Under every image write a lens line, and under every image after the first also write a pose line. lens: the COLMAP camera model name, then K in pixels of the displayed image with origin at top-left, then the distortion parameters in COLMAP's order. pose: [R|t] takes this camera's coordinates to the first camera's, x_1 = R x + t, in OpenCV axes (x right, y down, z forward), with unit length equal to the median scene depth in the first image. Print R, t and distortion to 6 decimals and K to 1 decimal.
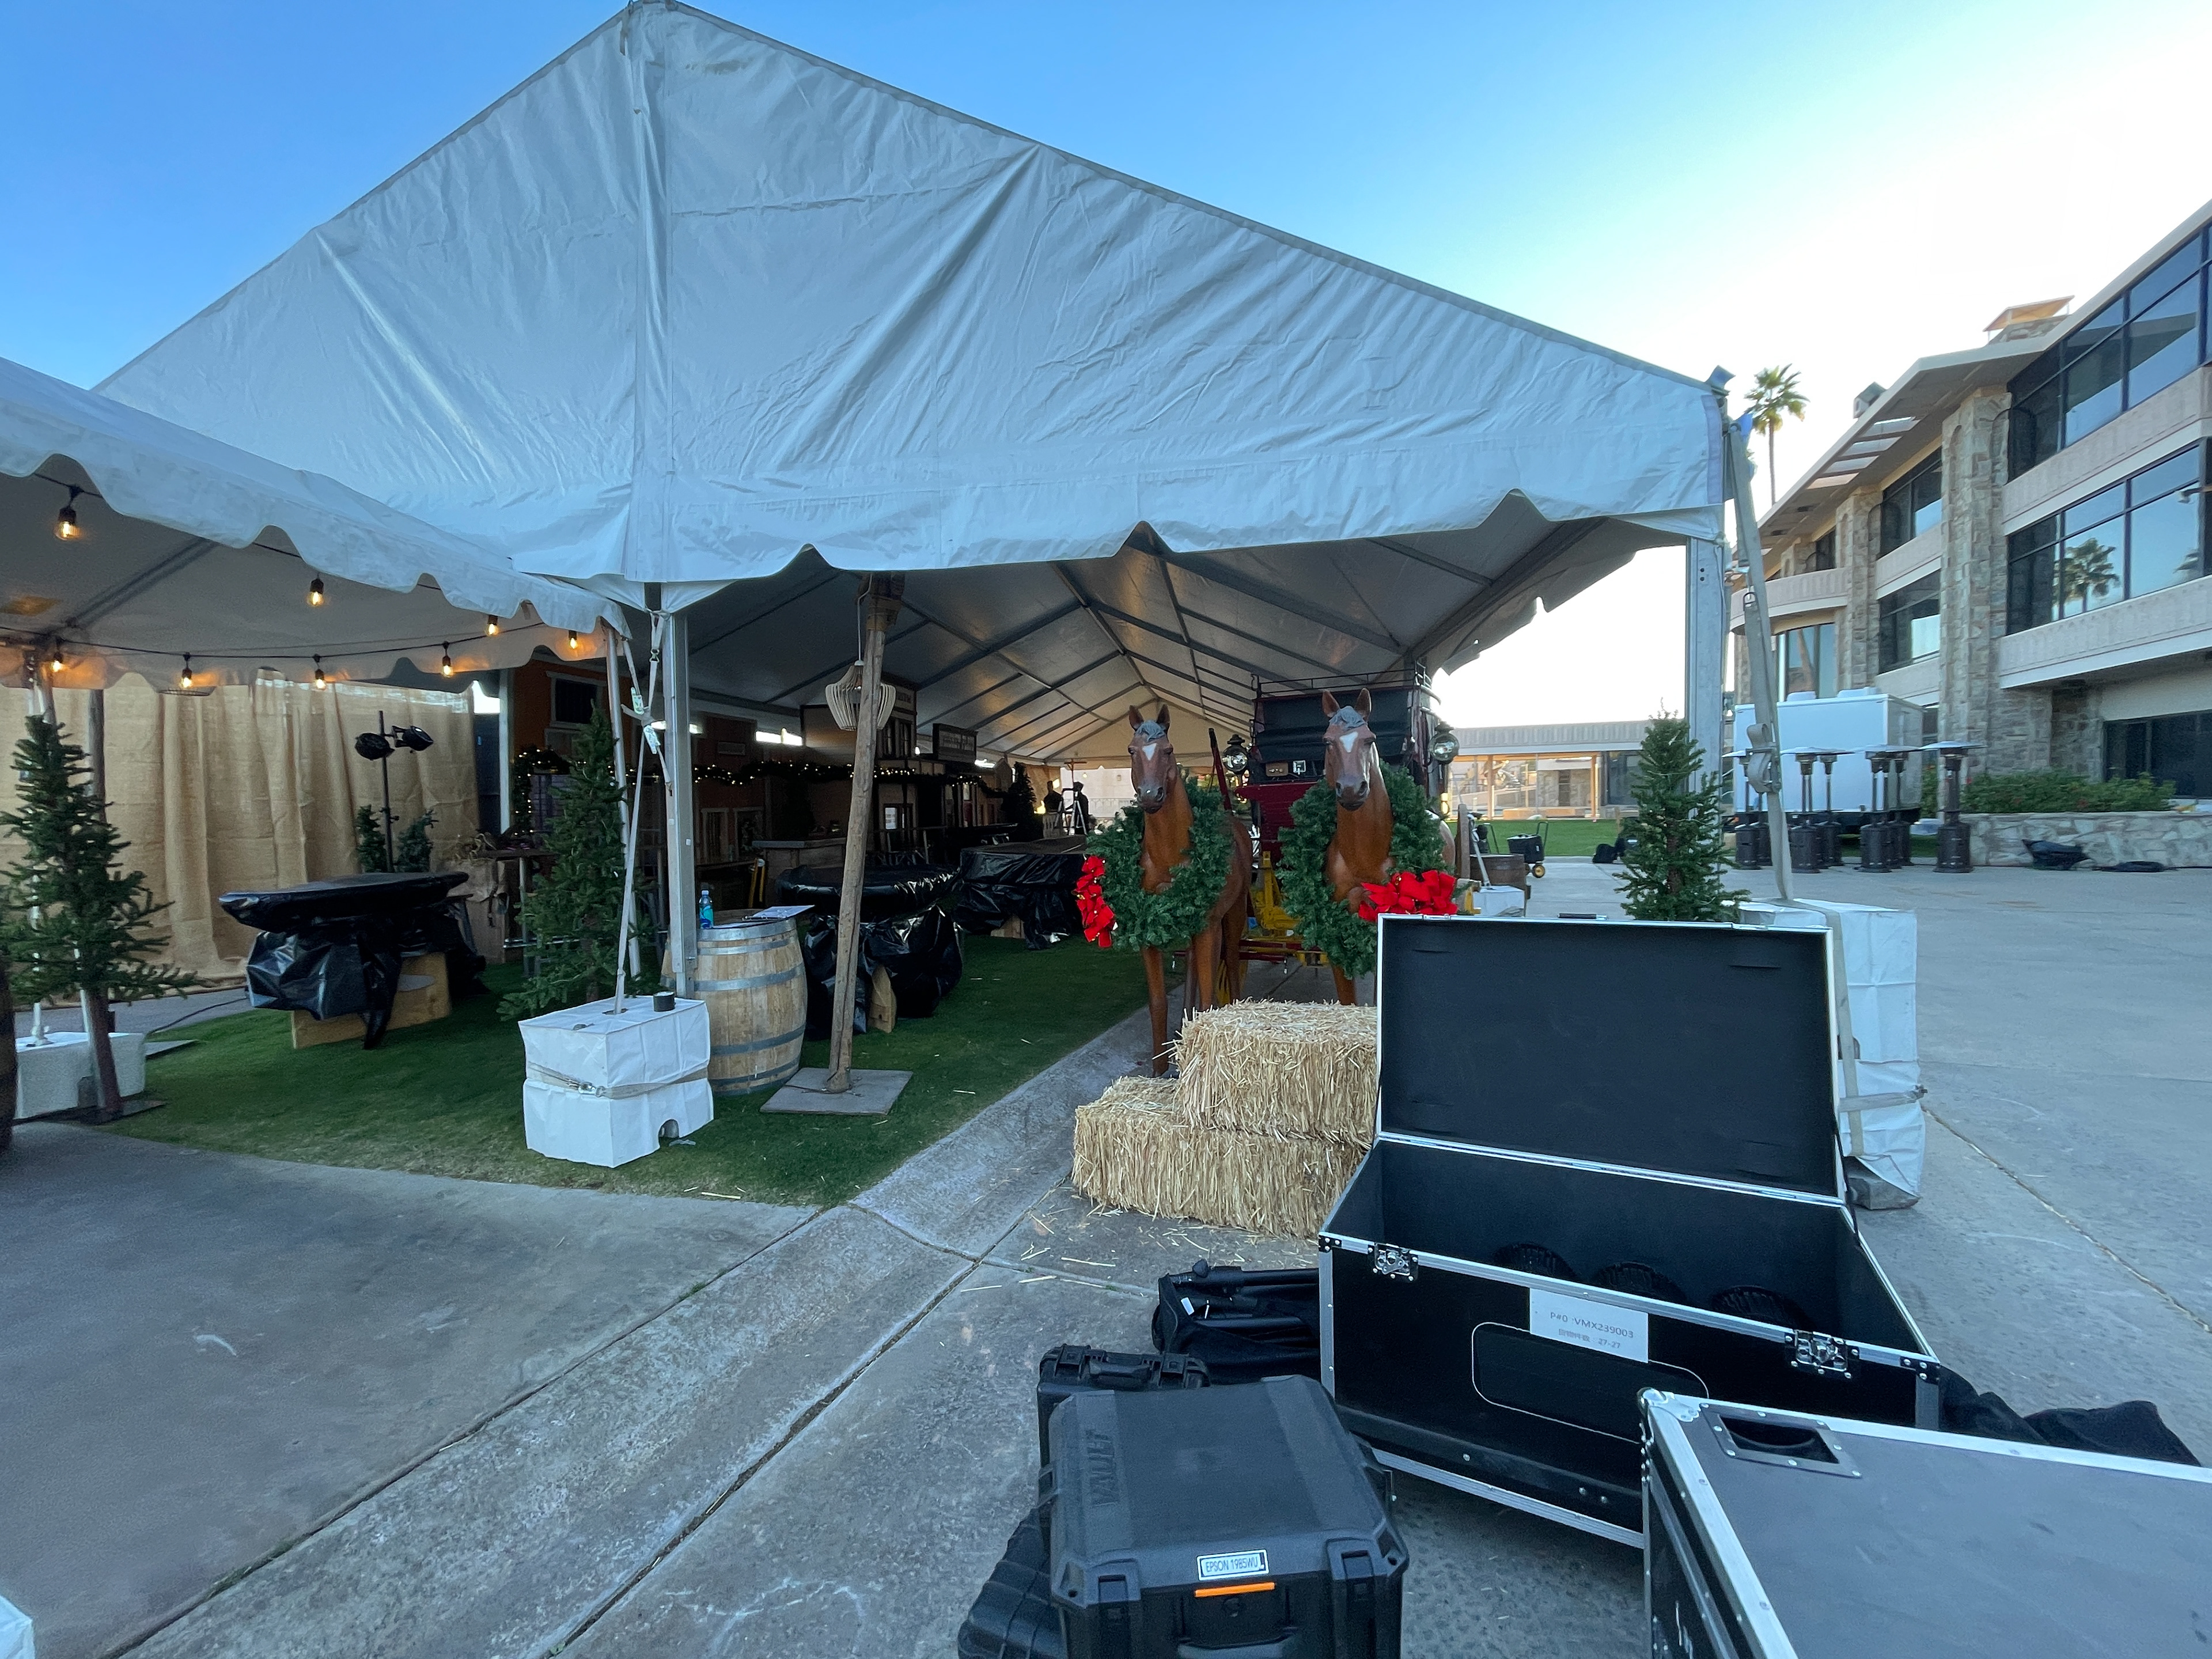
lens RADIAL K [[901.8, 0, 1104.3], [0, 901.8, 838.1], [0, 0, 1]] dist [-0.000028, 0.000406]
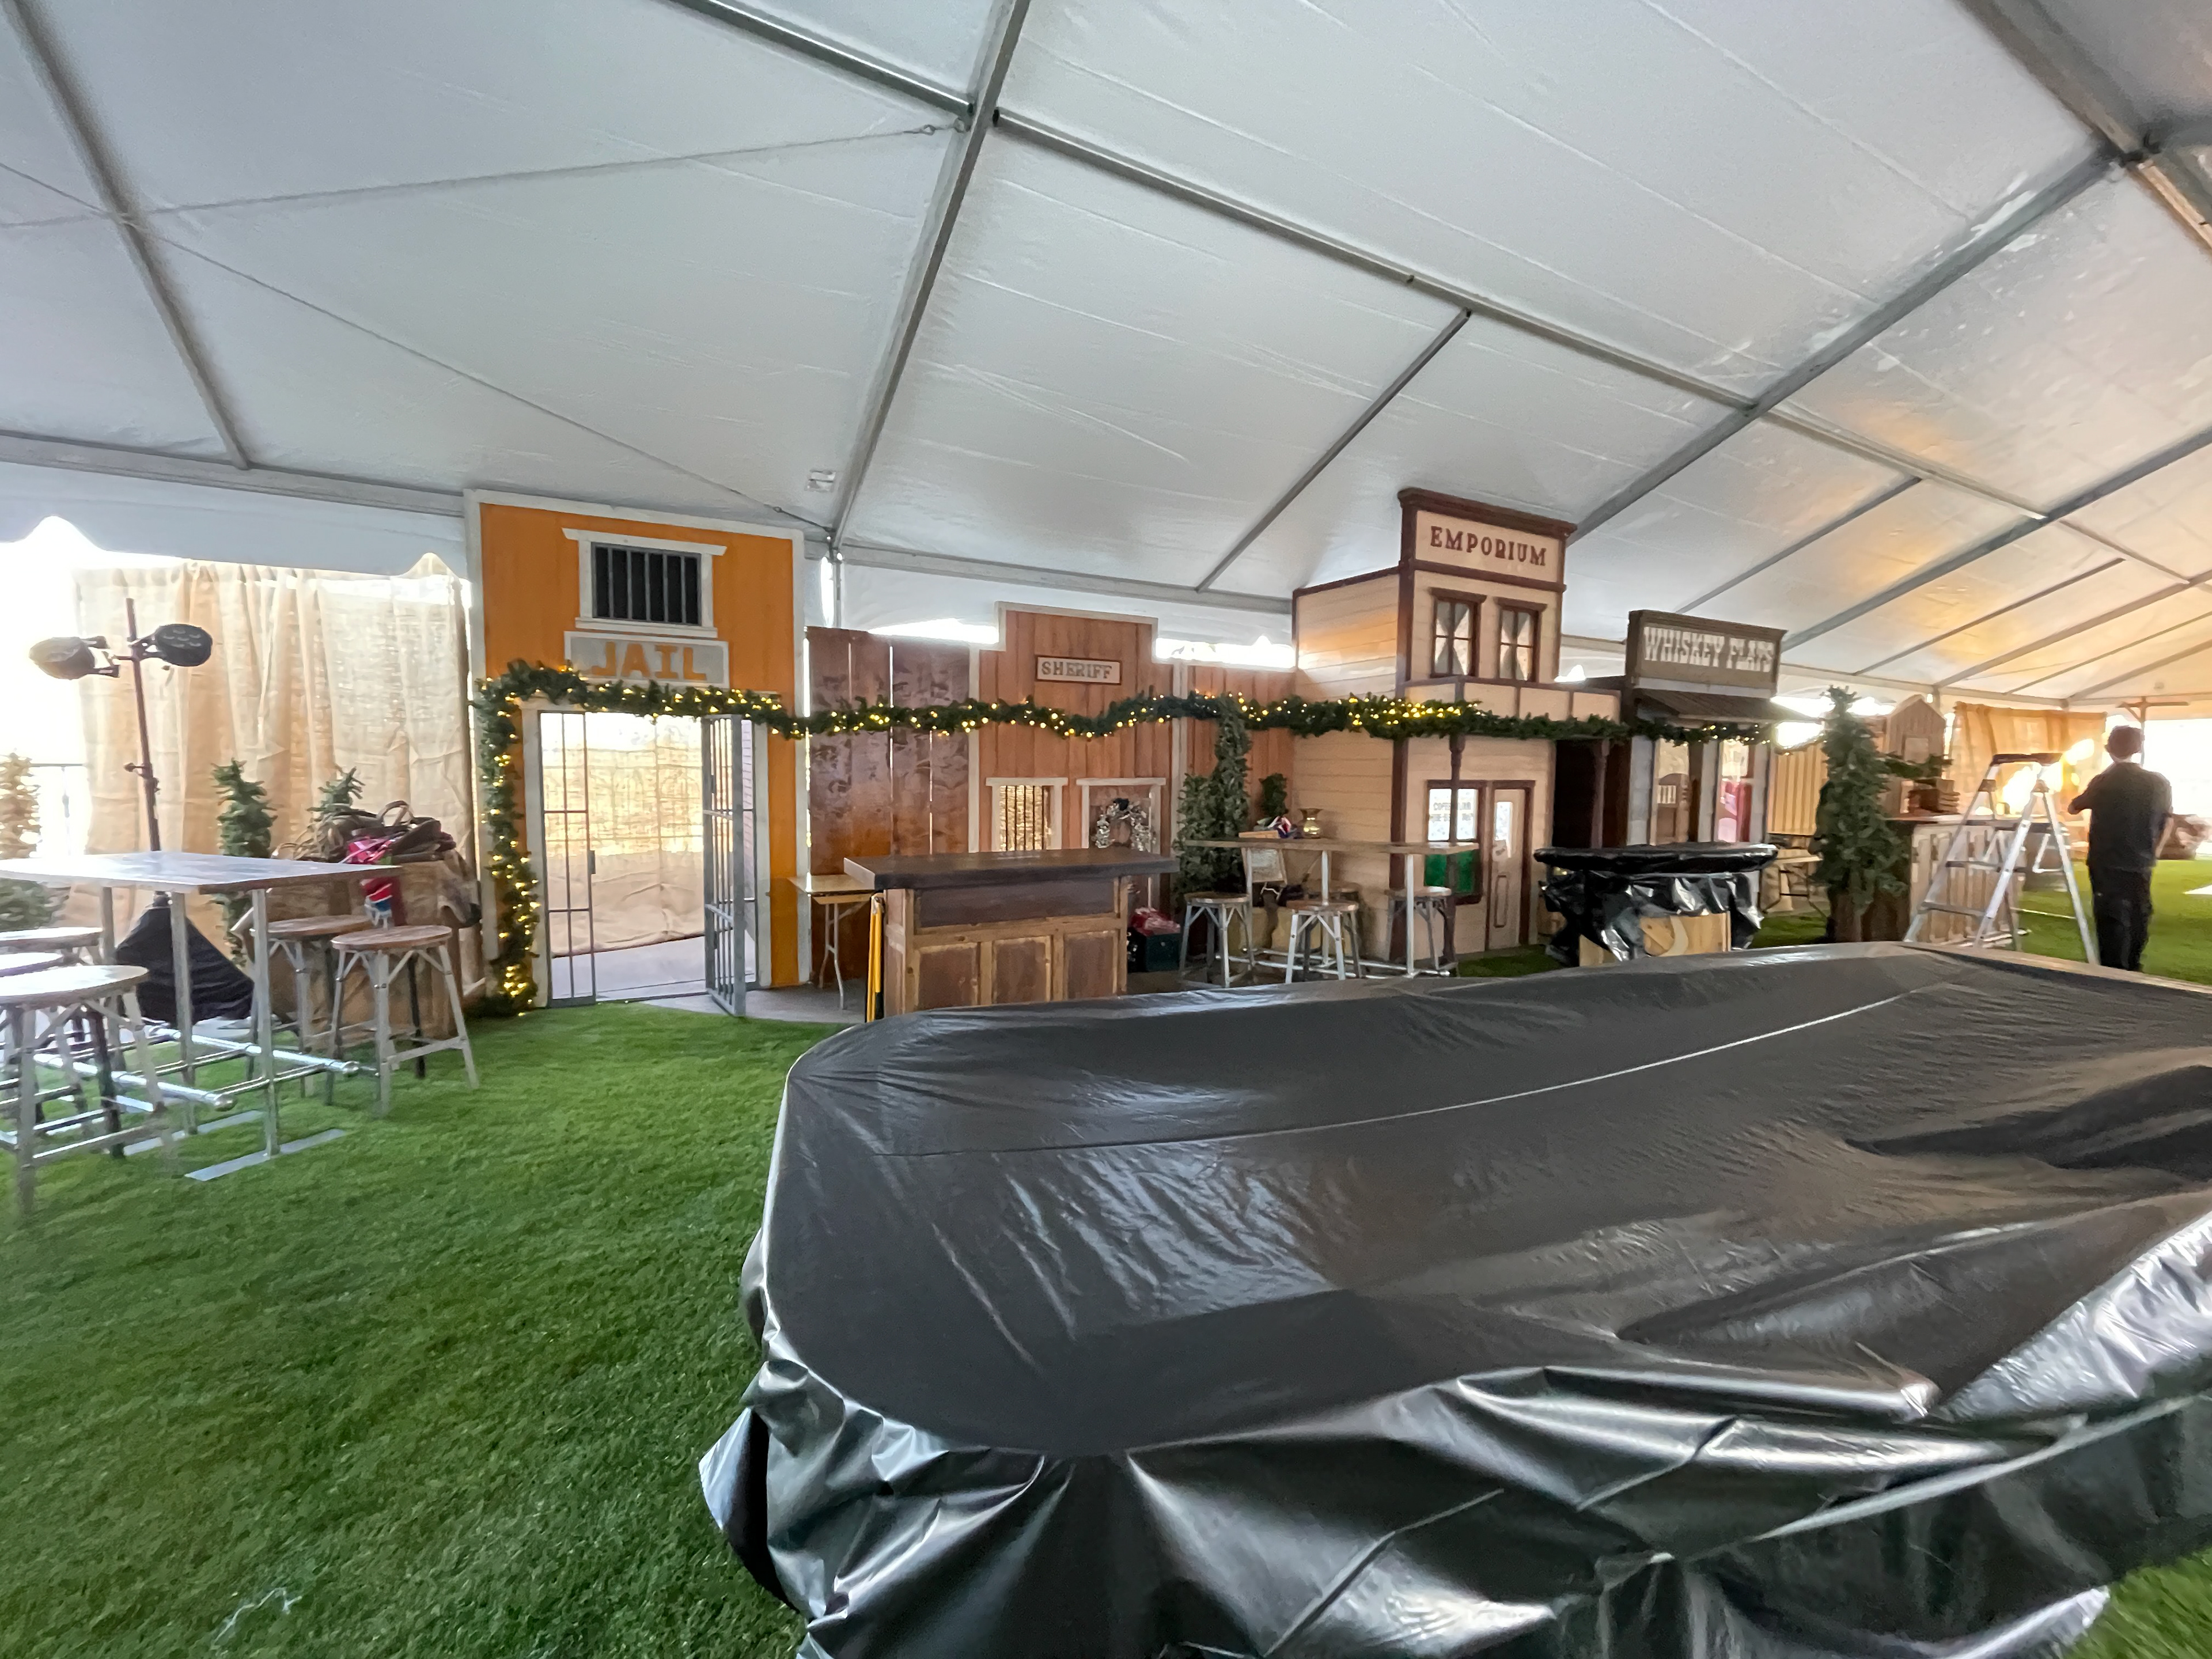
lens RADIAL K [[901.8, 0, 1104.3], [0, 901.8, 838.1], [0, 0, 1]] dist [-0.000028, 0.000406]
pose [[0.608723, 0.079887, -0.789351, 0.026035], [-0.051310, 0.996799, 0.061313, -0.023330], [0.791722, 0.003179, 0.610873, 0.490576]]
